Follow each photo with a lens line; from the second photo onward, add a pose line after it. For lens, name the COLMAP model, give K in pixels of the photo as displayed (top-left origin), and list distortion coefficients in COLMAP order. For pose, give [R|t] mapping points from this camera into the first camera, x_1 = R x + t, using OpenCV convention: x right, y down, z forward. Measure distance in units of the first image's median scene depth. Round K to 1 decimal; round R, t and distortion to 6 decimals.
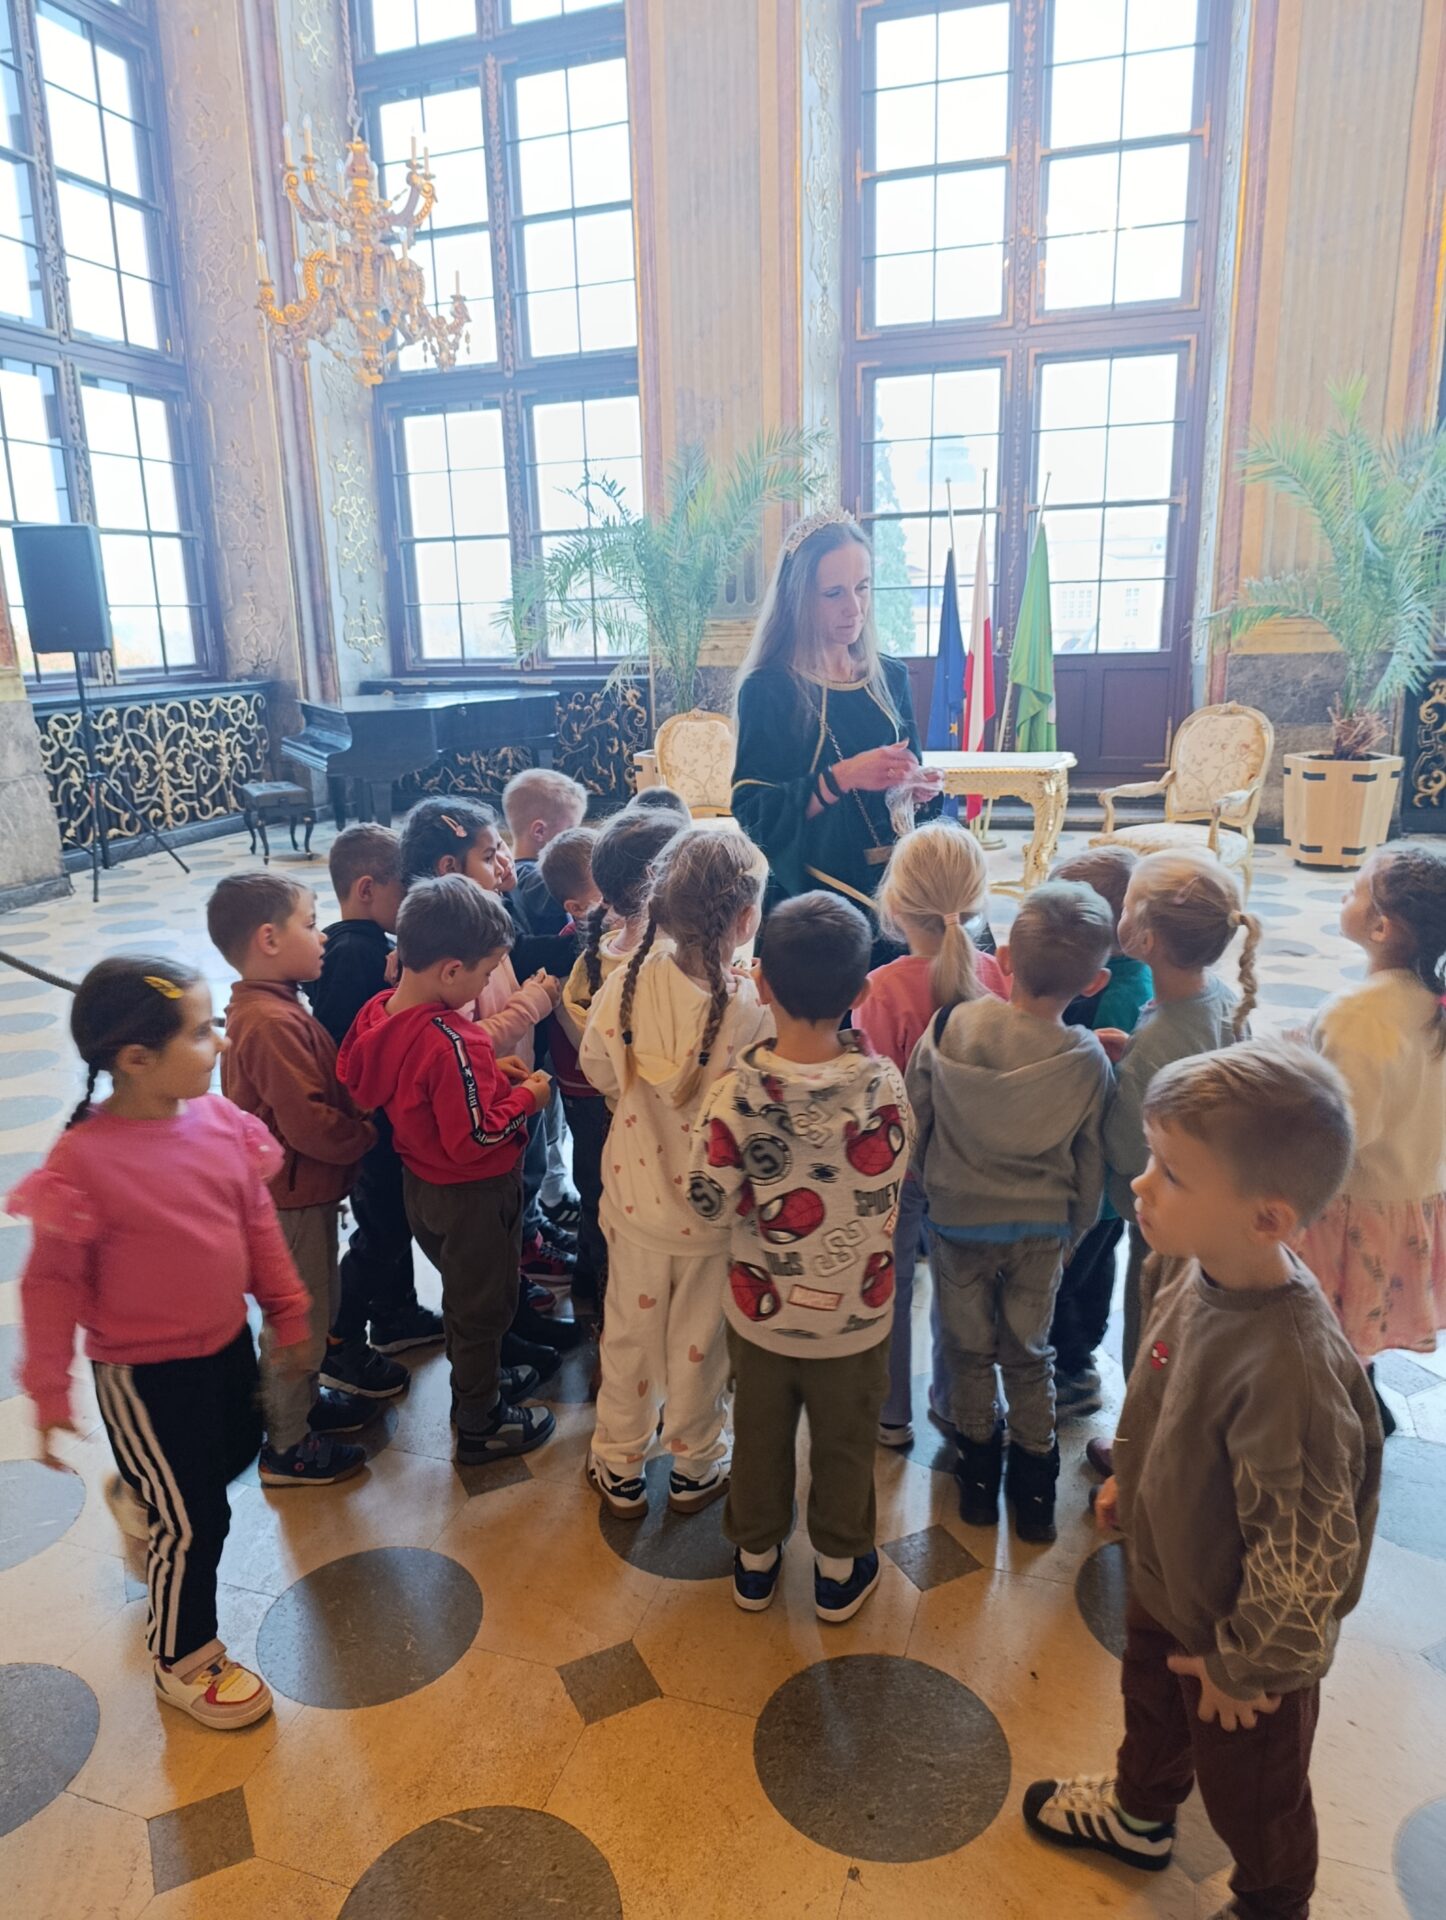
lens RADIAL K [[1303.7, 0, 691.5], [0, 1303.7, 962.0], [0, 0, 1]] dist [0.006046, -0.023400]
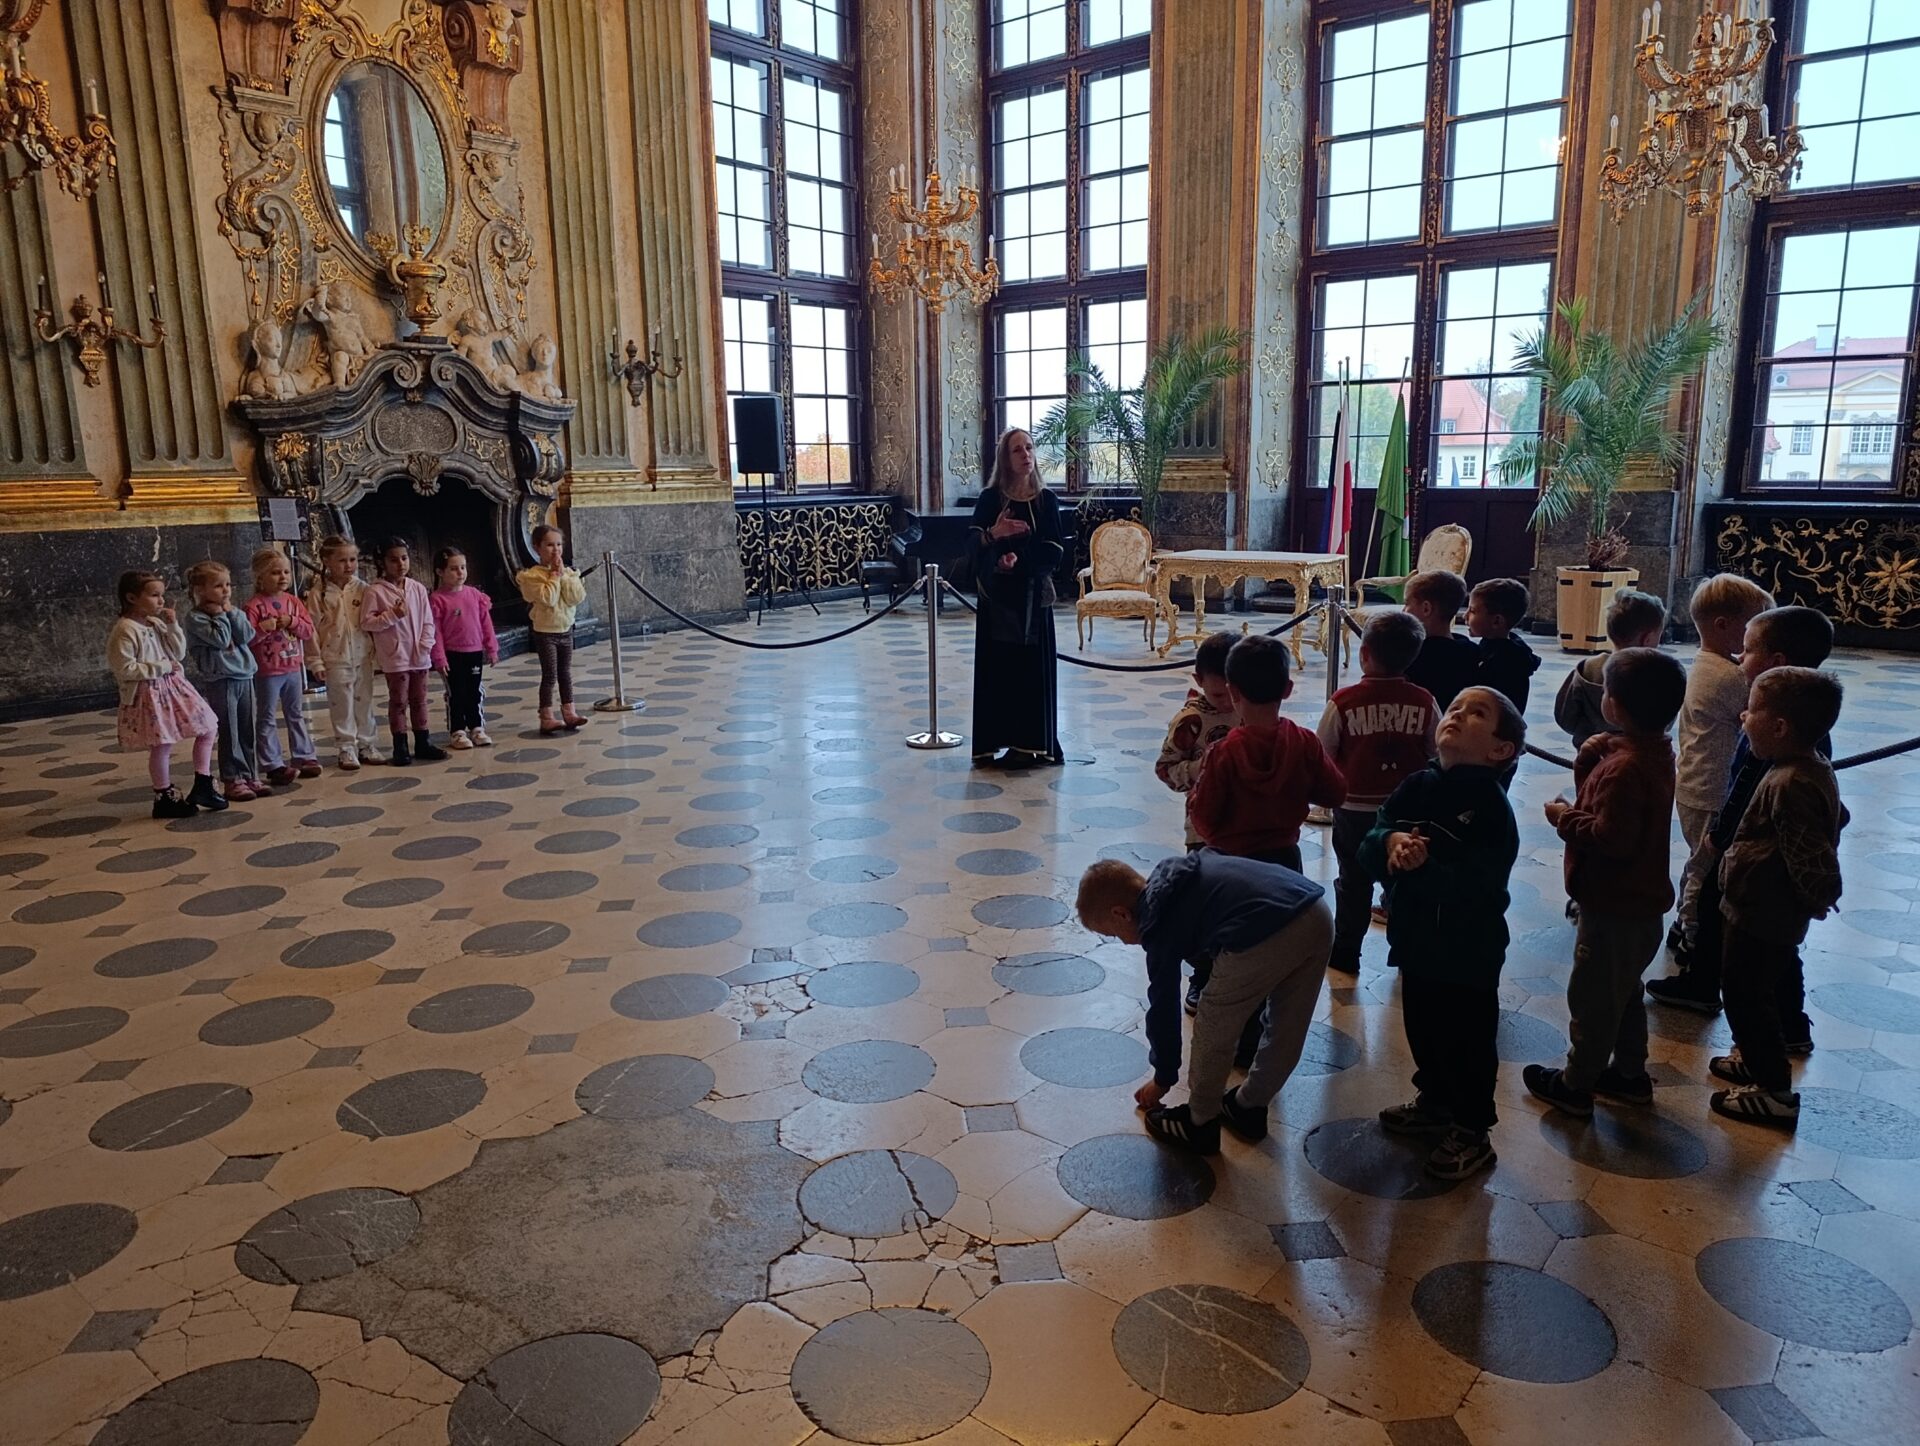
lens RADIAL K [[1303.7, 0, 964.9], [0, 1303.7, 725.6], [0, 0, 1]] dist [0.006046, -0.023400]
pose [[0.941042, 0.082357, -0.328112, 0.278143], [-0.097155, 0.994849, -0.028935, 0.084352], [0.324039, 0.059106, 0.944195, -0.376284]]
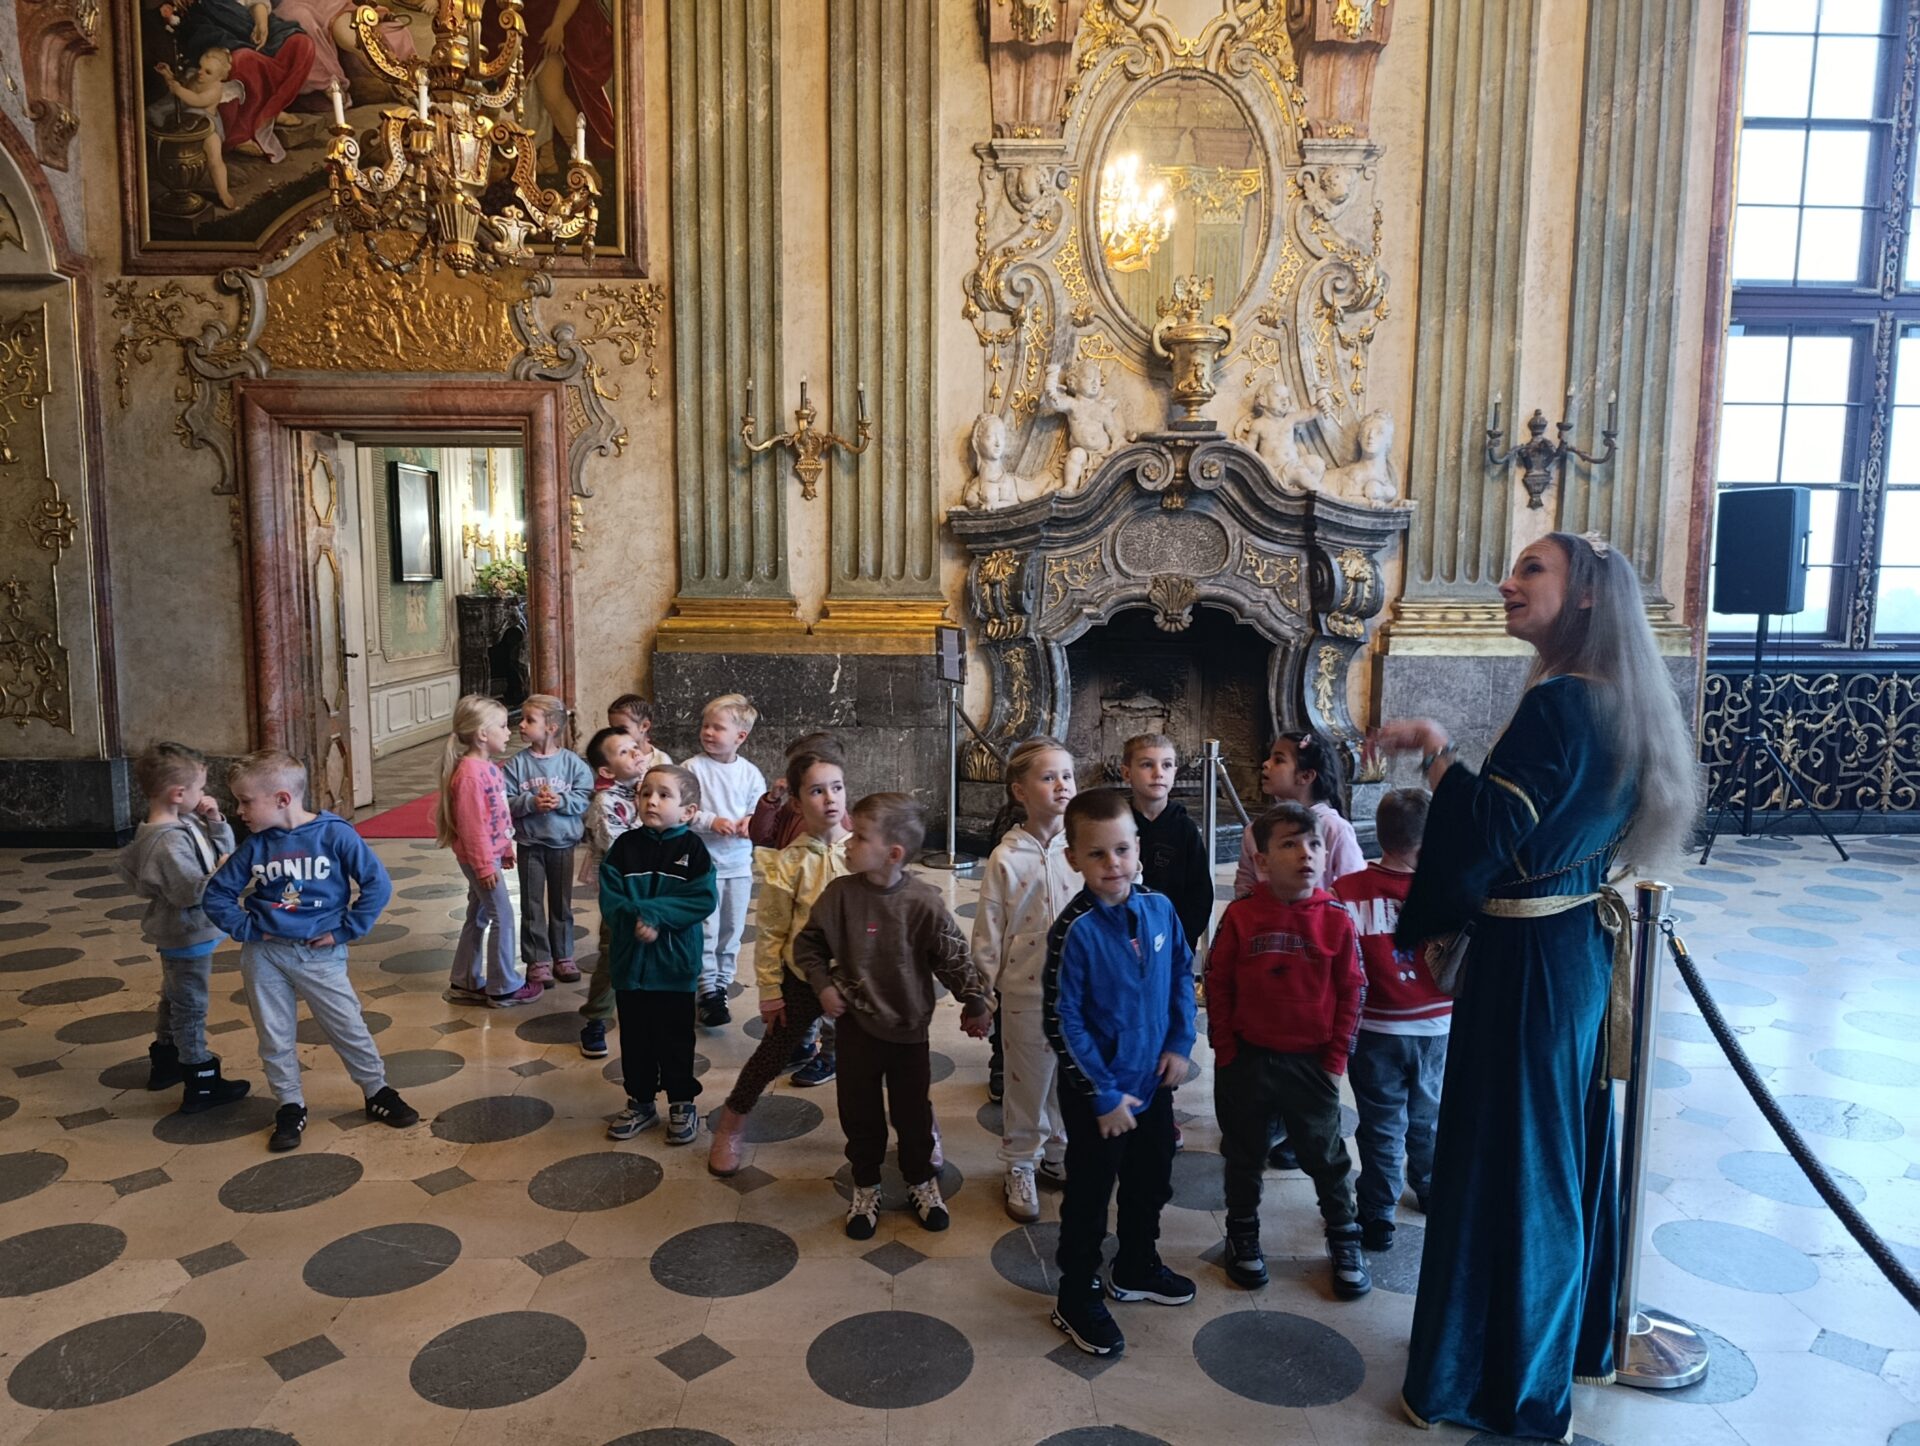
lens RADIAL K [[1303.7, 0, 954.8], [0, 1303.7, 742.8], [0, 0, 1]] dist [0.006046, -0.023400]
pose [[0.337874, 0.143213, -0.930232, 0.209954], [-0.248730, 0.966805, 0.058501, -0.043022], [0.907731, 0.211610, 0.362279, 0.097088]]
